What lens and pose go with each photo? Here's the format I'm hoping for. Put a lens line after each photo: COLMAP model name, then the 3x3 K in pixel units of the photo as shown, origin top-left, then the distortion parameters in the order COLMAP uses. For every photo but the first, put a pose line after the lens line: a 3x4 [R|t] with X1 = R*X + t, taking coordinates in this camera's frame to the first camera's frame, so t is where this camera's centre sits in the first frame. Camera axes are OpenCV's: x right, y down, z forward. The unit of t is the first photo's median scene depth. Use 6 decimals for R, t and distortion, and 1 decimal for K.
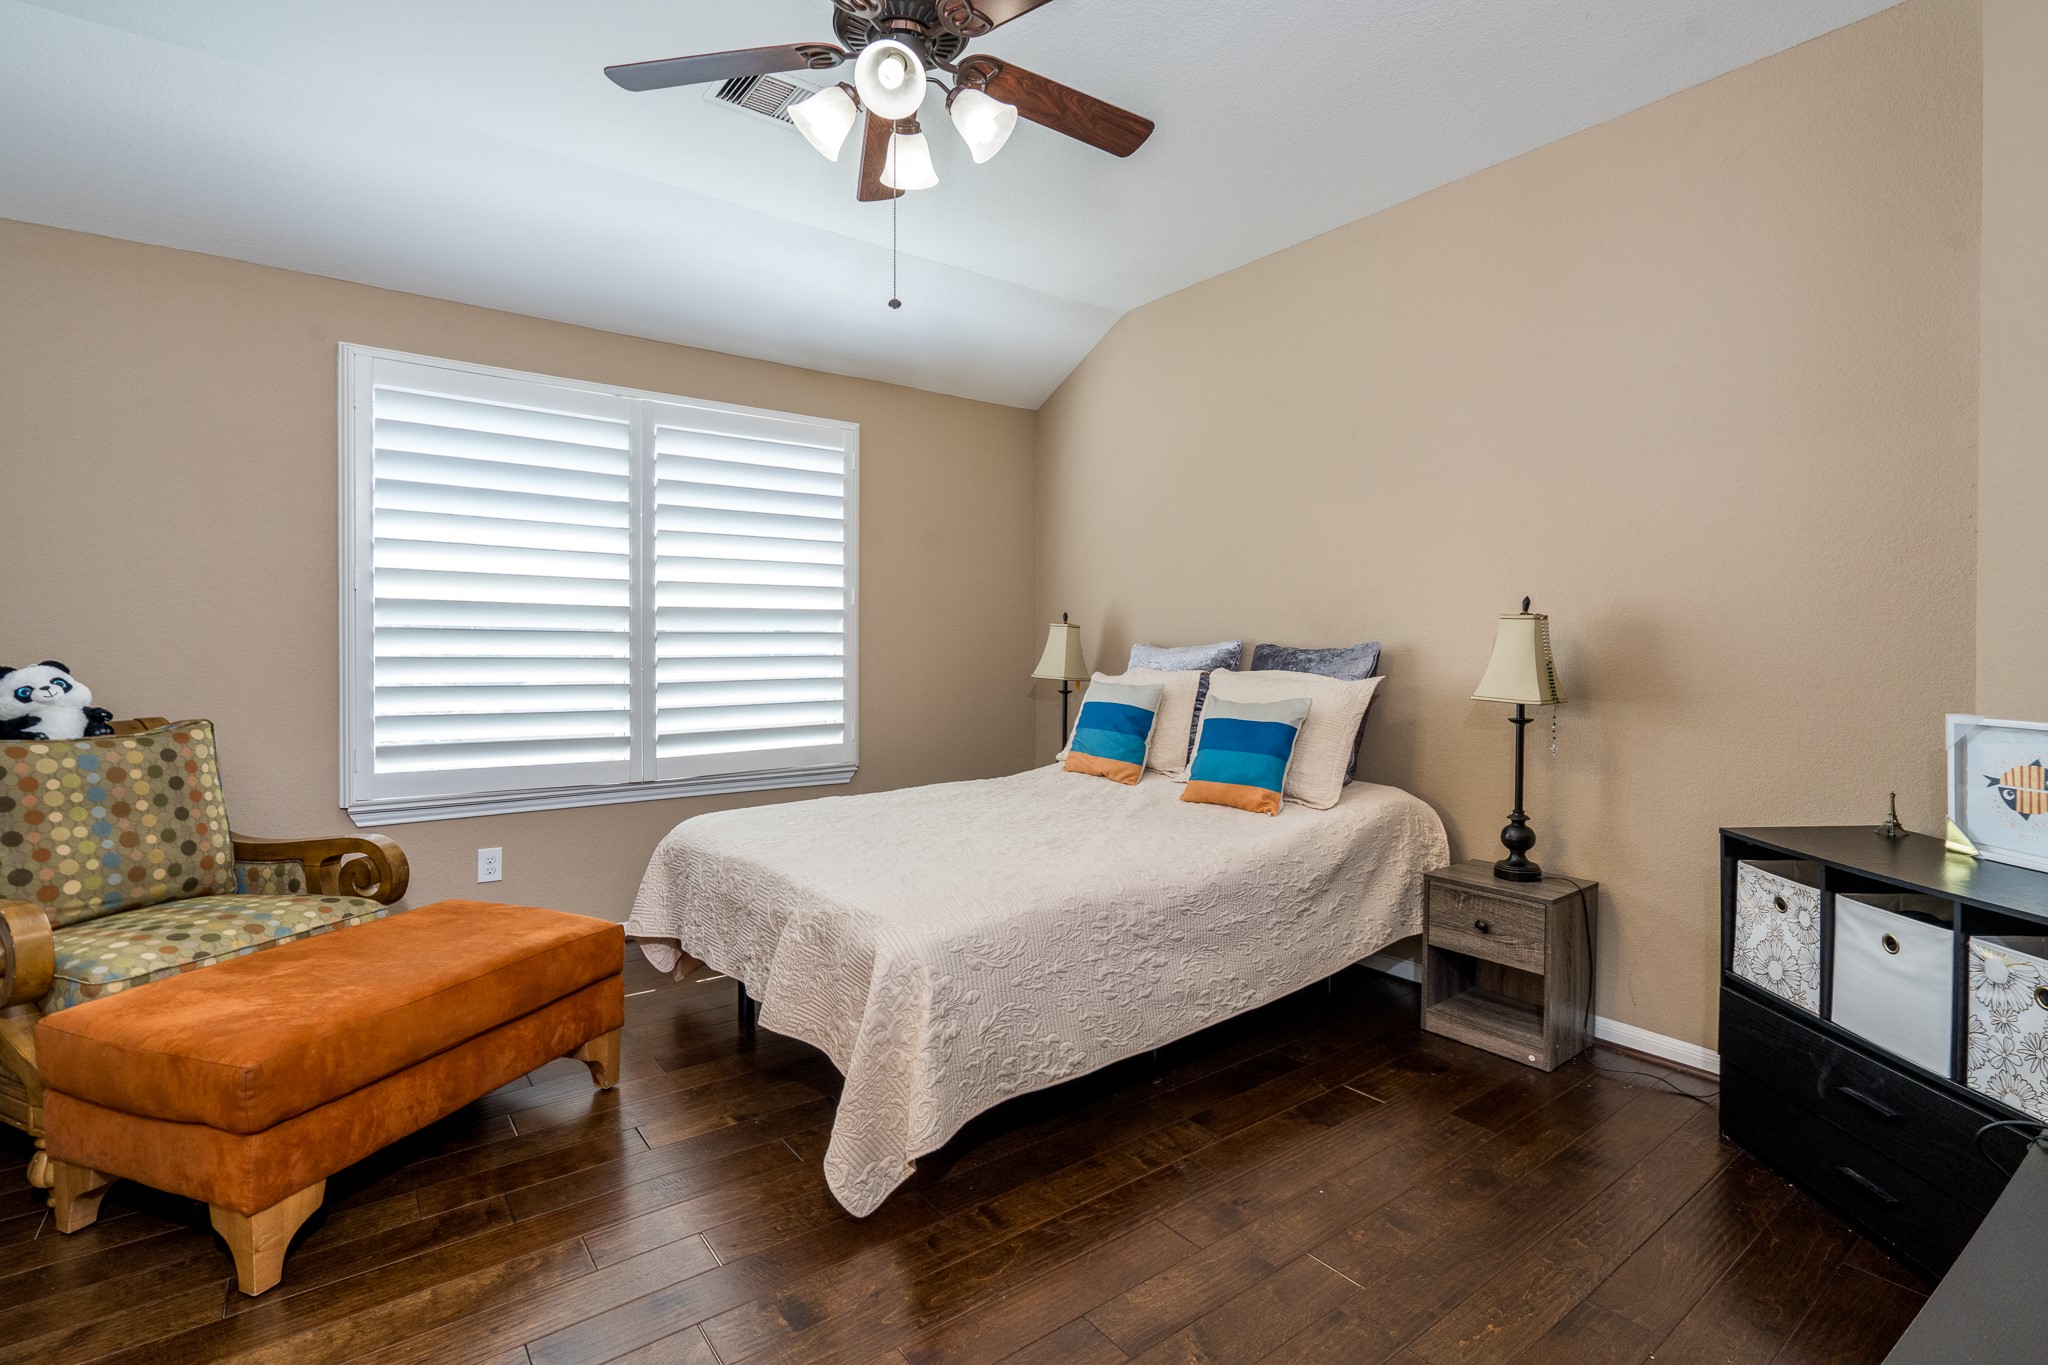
lens RADIAL K [[952.1, 0, 1024.3], [0, 952.1, 654.1], [0, 0, 1]] dist [-0.001365, -0.000620]
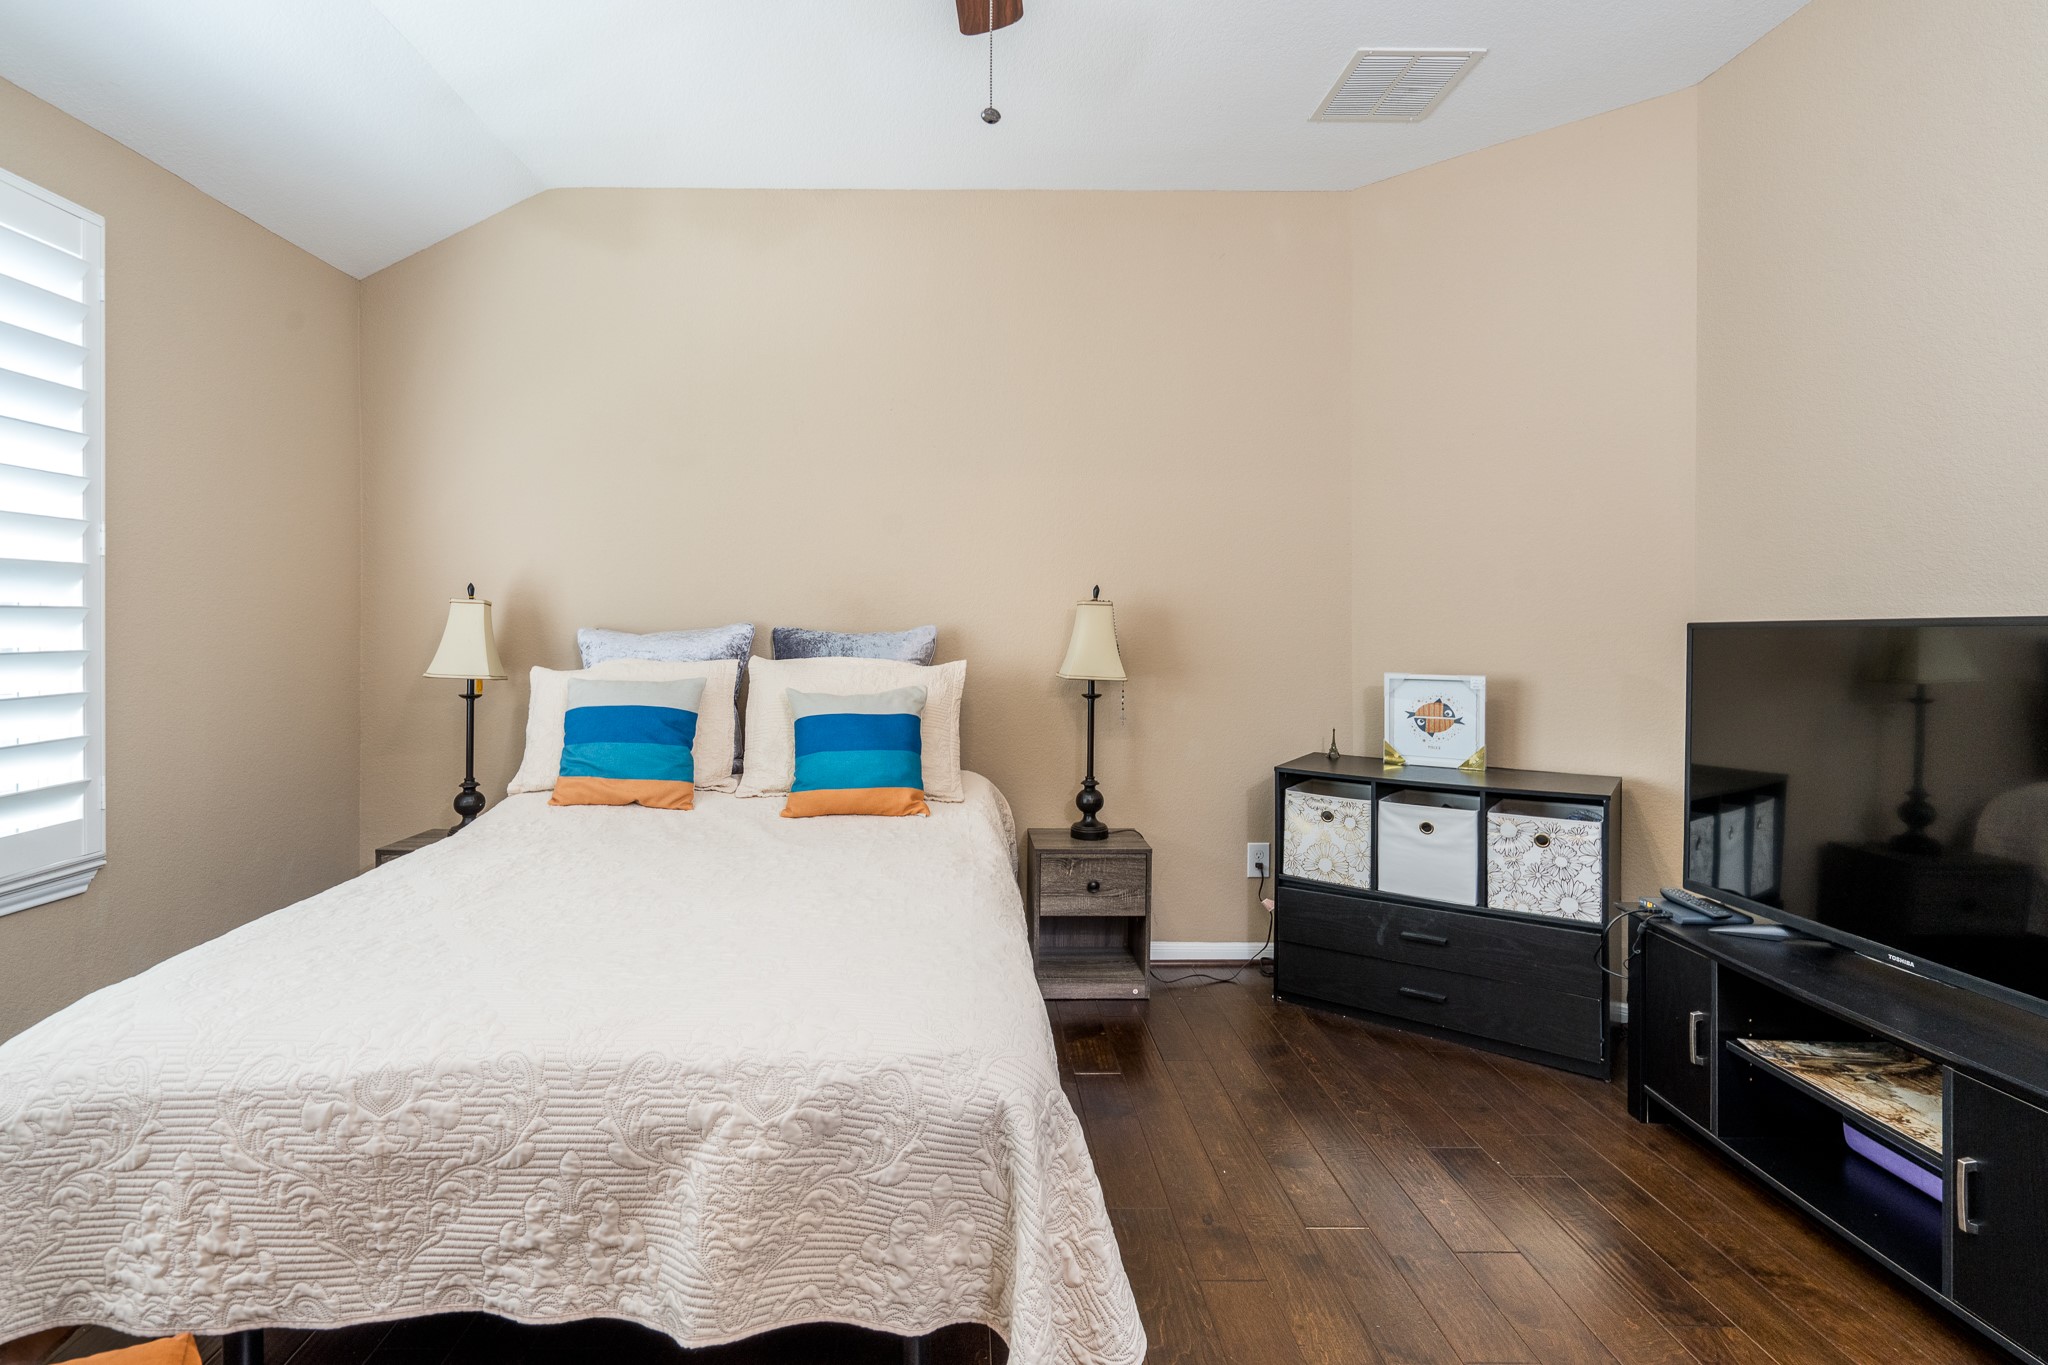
lens RADIAL K [[962.8, 0, 1020.8], [0, 962.8, 628.3], [0, 0, 1]] dist [-0.005522, -0.000327]
pose [[0.595915, -0.000914, 0.803047, -0.473875], [0.009834, 0.999933, -0.006159, -0.003527], [-0.802987, 0.011567, 0.595884, 0.423091]]
